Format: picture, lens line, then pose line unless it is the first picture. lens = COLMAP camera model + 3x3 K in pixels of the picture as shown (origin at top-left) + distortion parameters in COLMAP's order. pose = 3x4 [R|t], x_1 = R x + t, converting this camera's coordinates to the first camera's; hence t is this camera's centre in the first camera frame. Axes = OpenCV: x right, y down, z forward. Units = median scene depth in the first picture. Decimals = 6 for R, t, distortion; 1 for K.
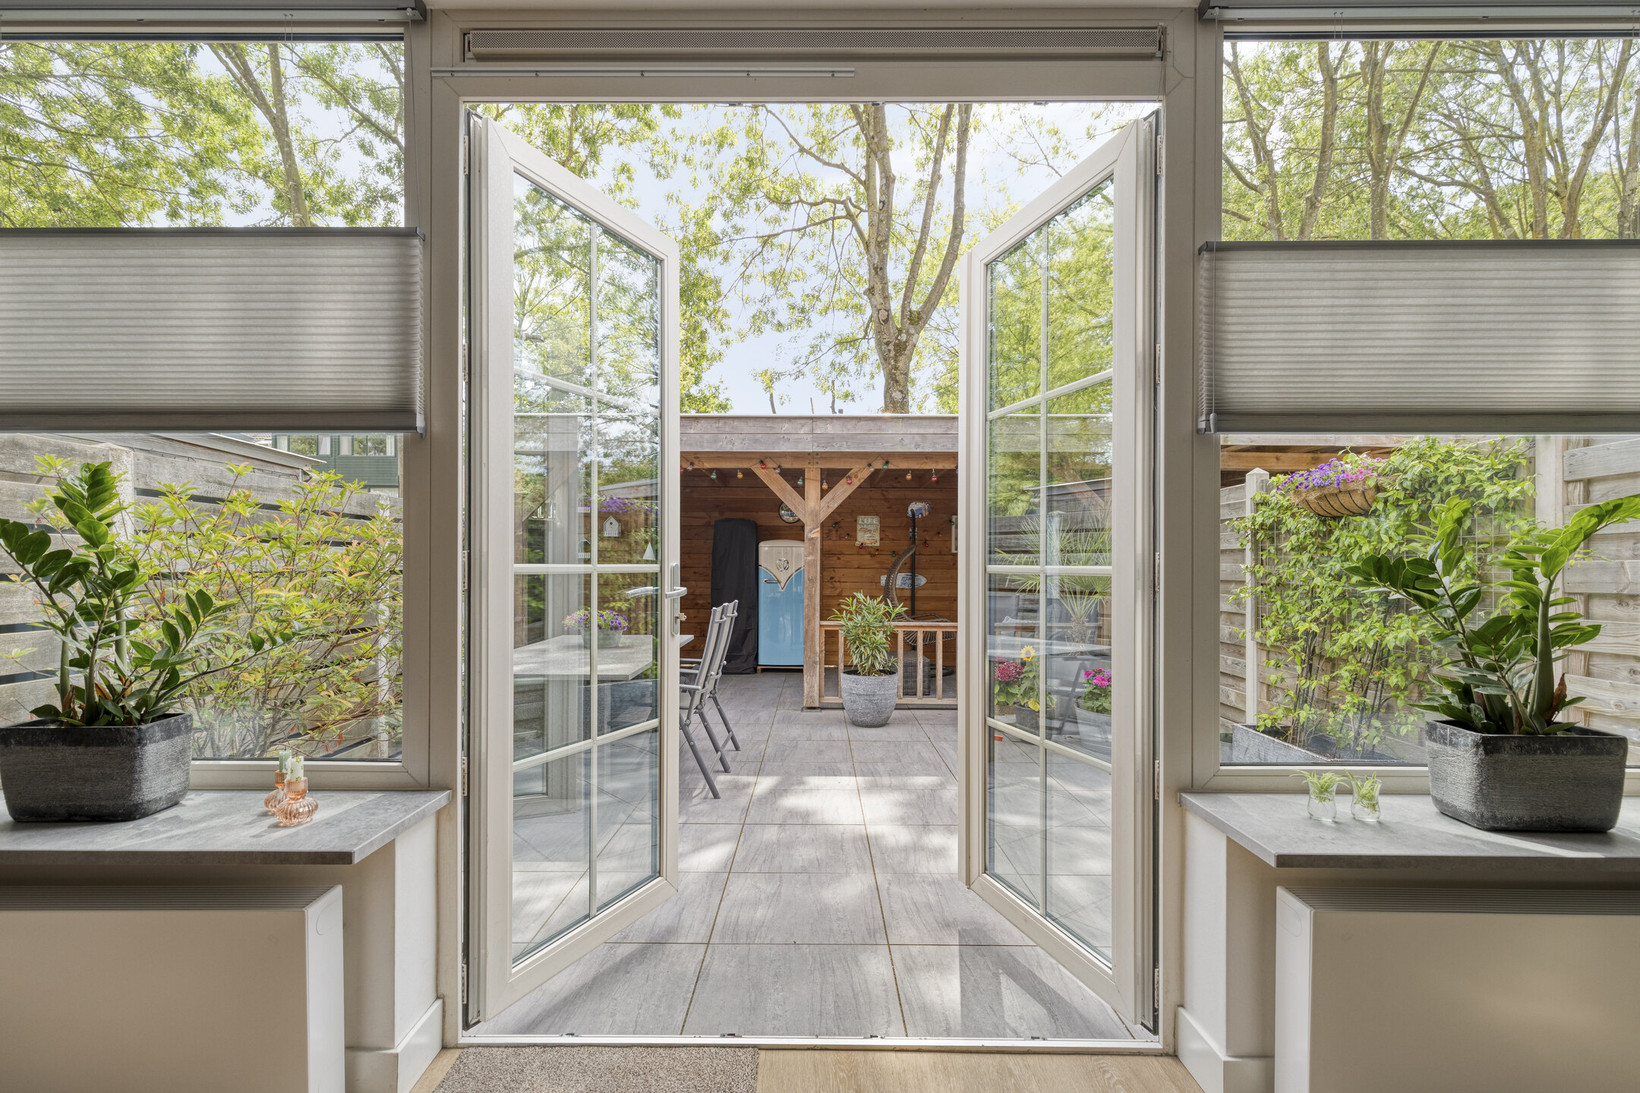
lens RADIAL K [[755.8, 0, 818.0], [0, 755.8, 562.4], [0, 0, 1]] dist [-0.003461, -0.000324]
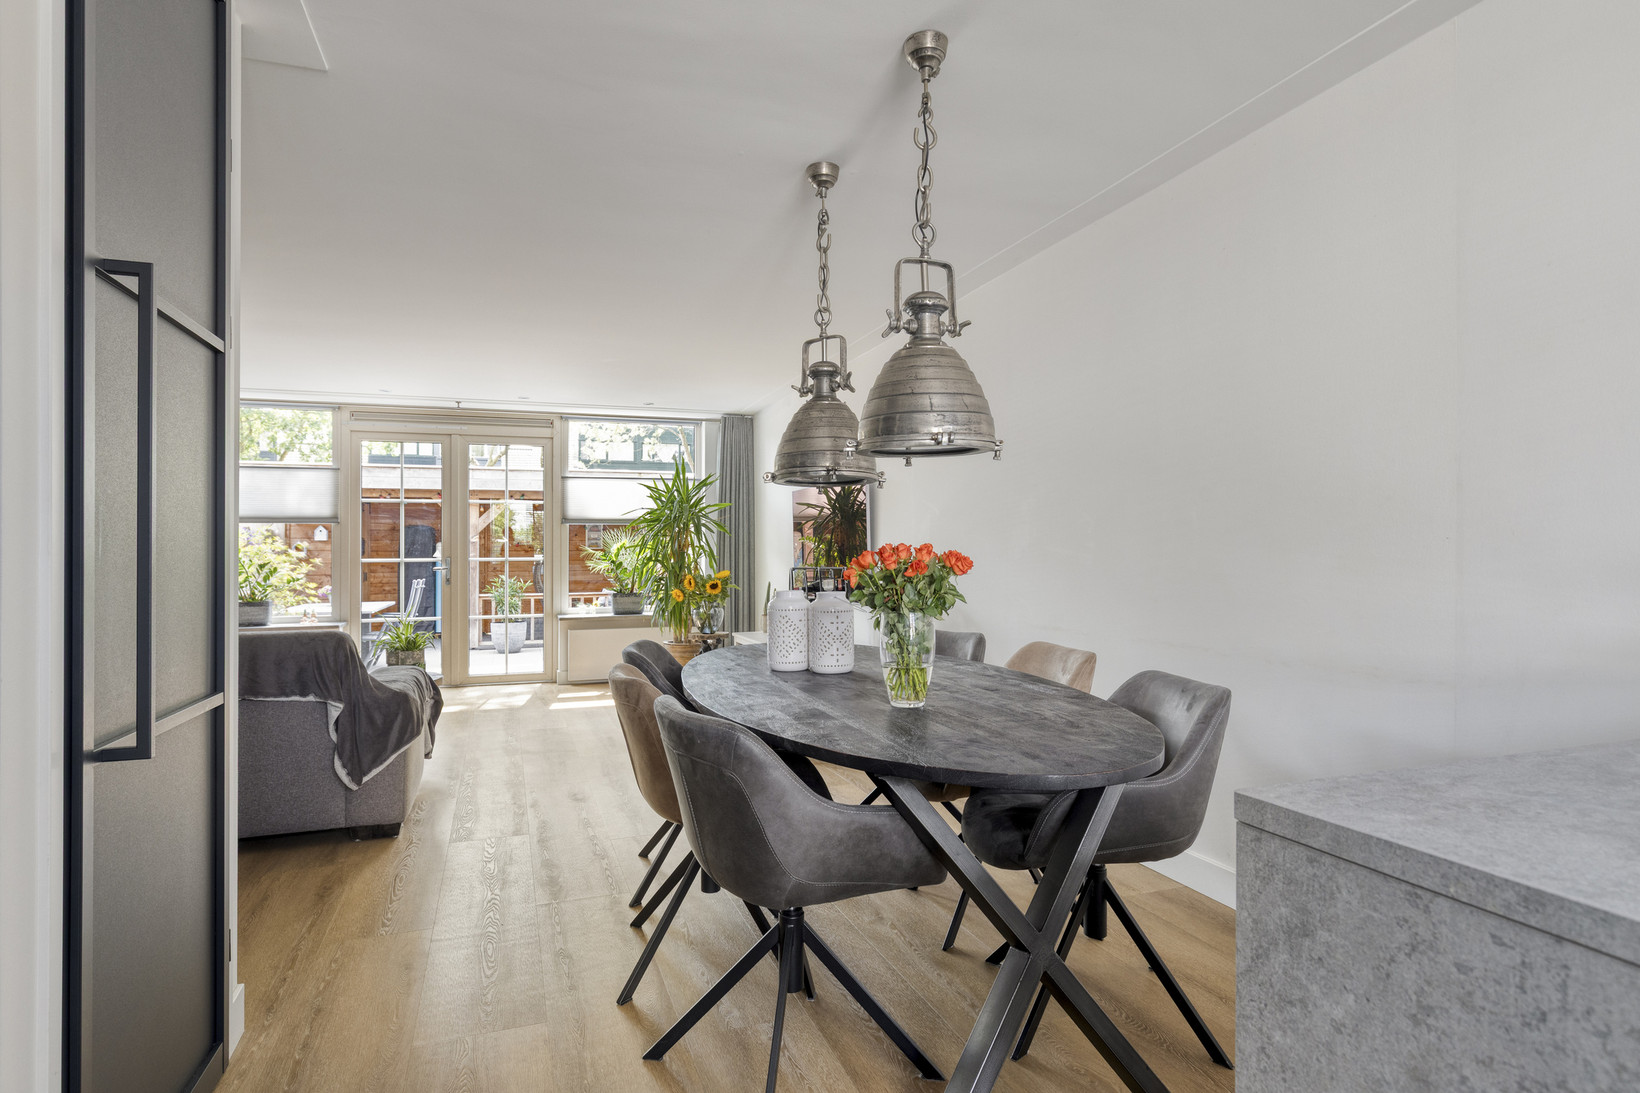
lens RADIAL K [[861.2, 0, 821.1], [0, 861.2, 554.6], [0, 0, 1]] dist [-0.002775, 0.005500]
pose [[0.940064, -0.007836, 0.340907, 0.240033], [0.007964, 0.999968, 0.001024, -0.006246], [-0.340904, 0.001752, 0.940096, -3.708462]]
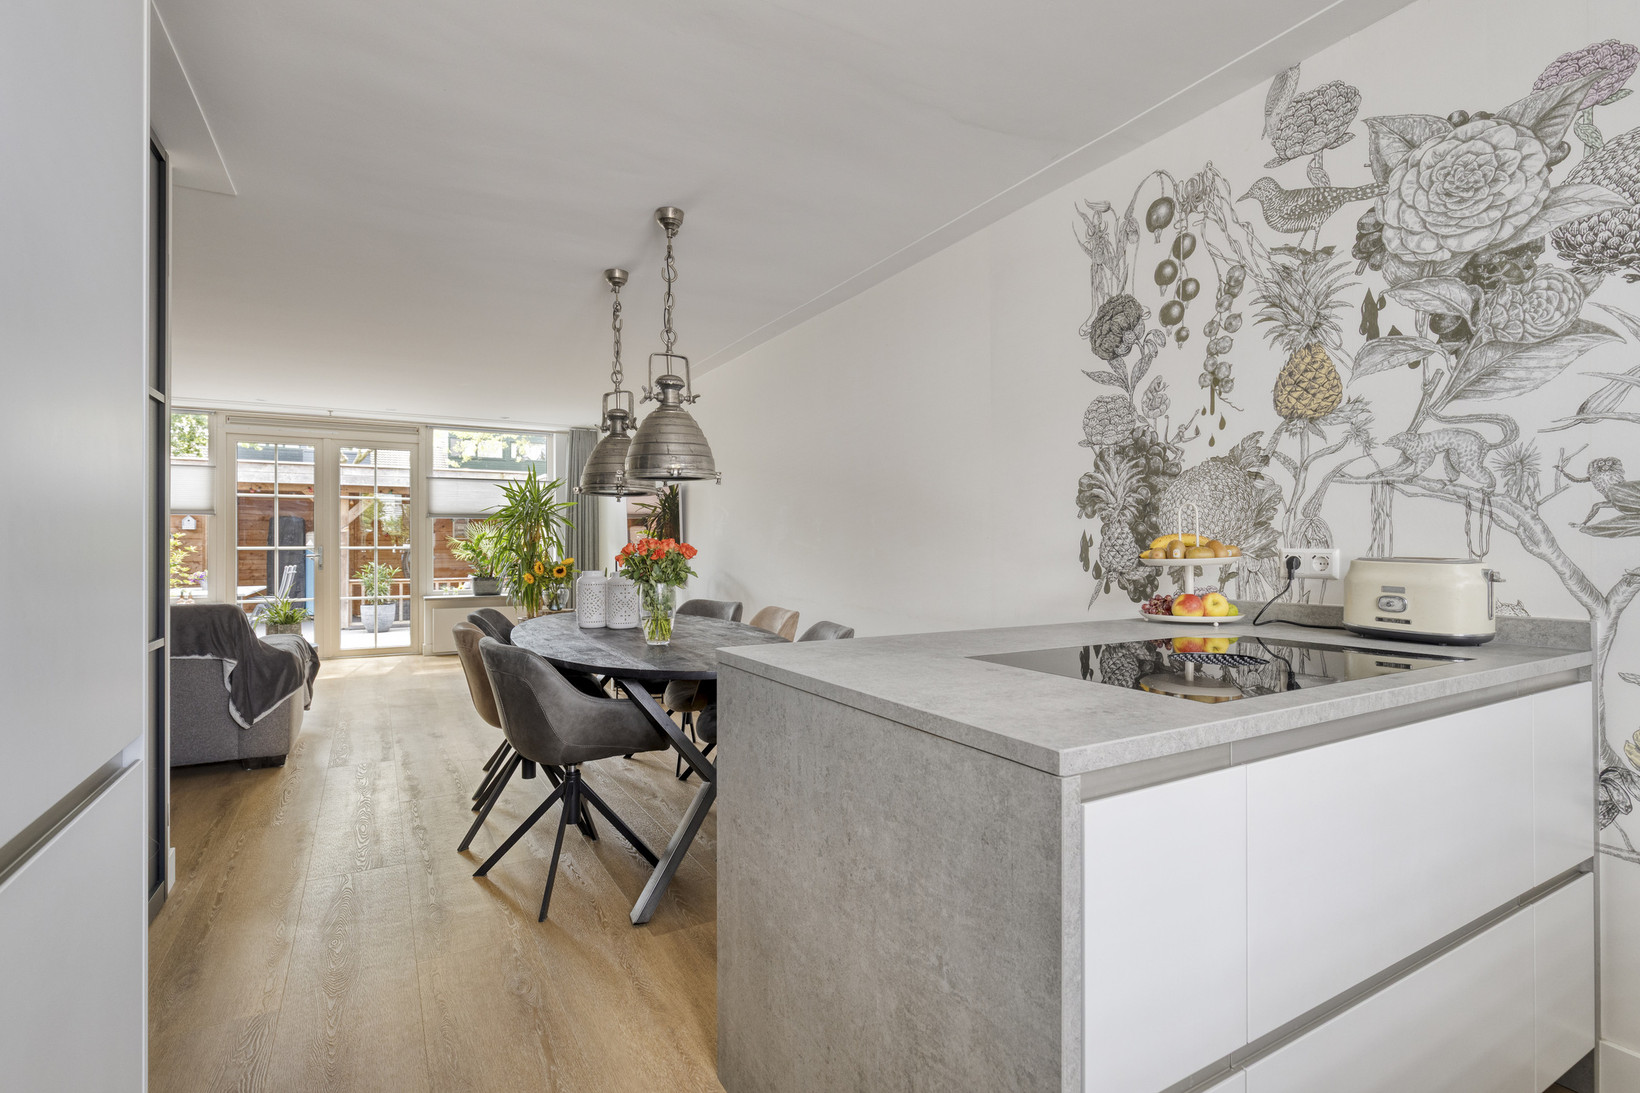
lens RADIAL K [[760.9, 0, 810.0], [0, 760.9, 554.3], [0, 0, 1]] dist [-0.003306, 0.000278]
pose [[0.869523, -0.008779, 0.493815, 0.241826], [0.002512, 0.999908, 0.013354, -0.006249], [-0.493886, -0.010371, 0.869465, -4.209060]]
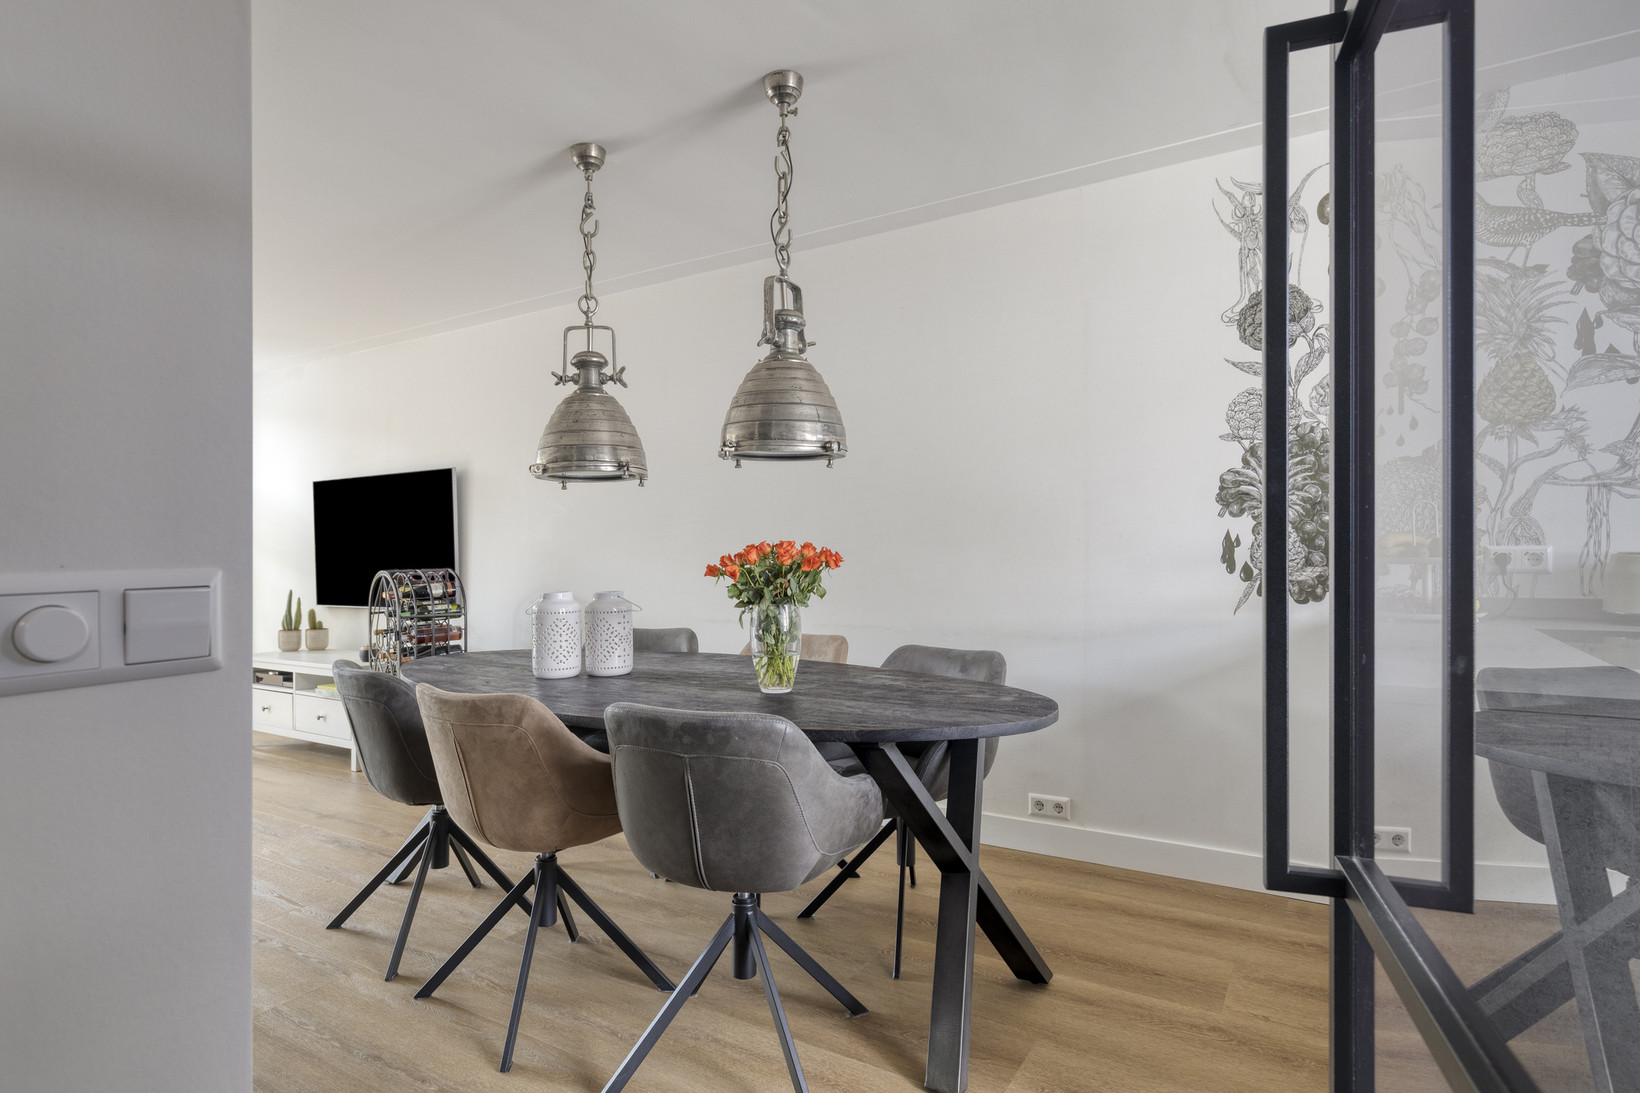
lens RADIAL K [[861.2, 0, 823.9], [0, 861.2, 554.3], [0, 0, 1]] dist [-0.002775, 0.005500]
pose [[0.526995, -0.013509, 0.849761, -0.303656], [0.012470, 0.999889, 0.008162, -0.009088], [-0.849777, 0.006295, 0.527105, -3.360223]]
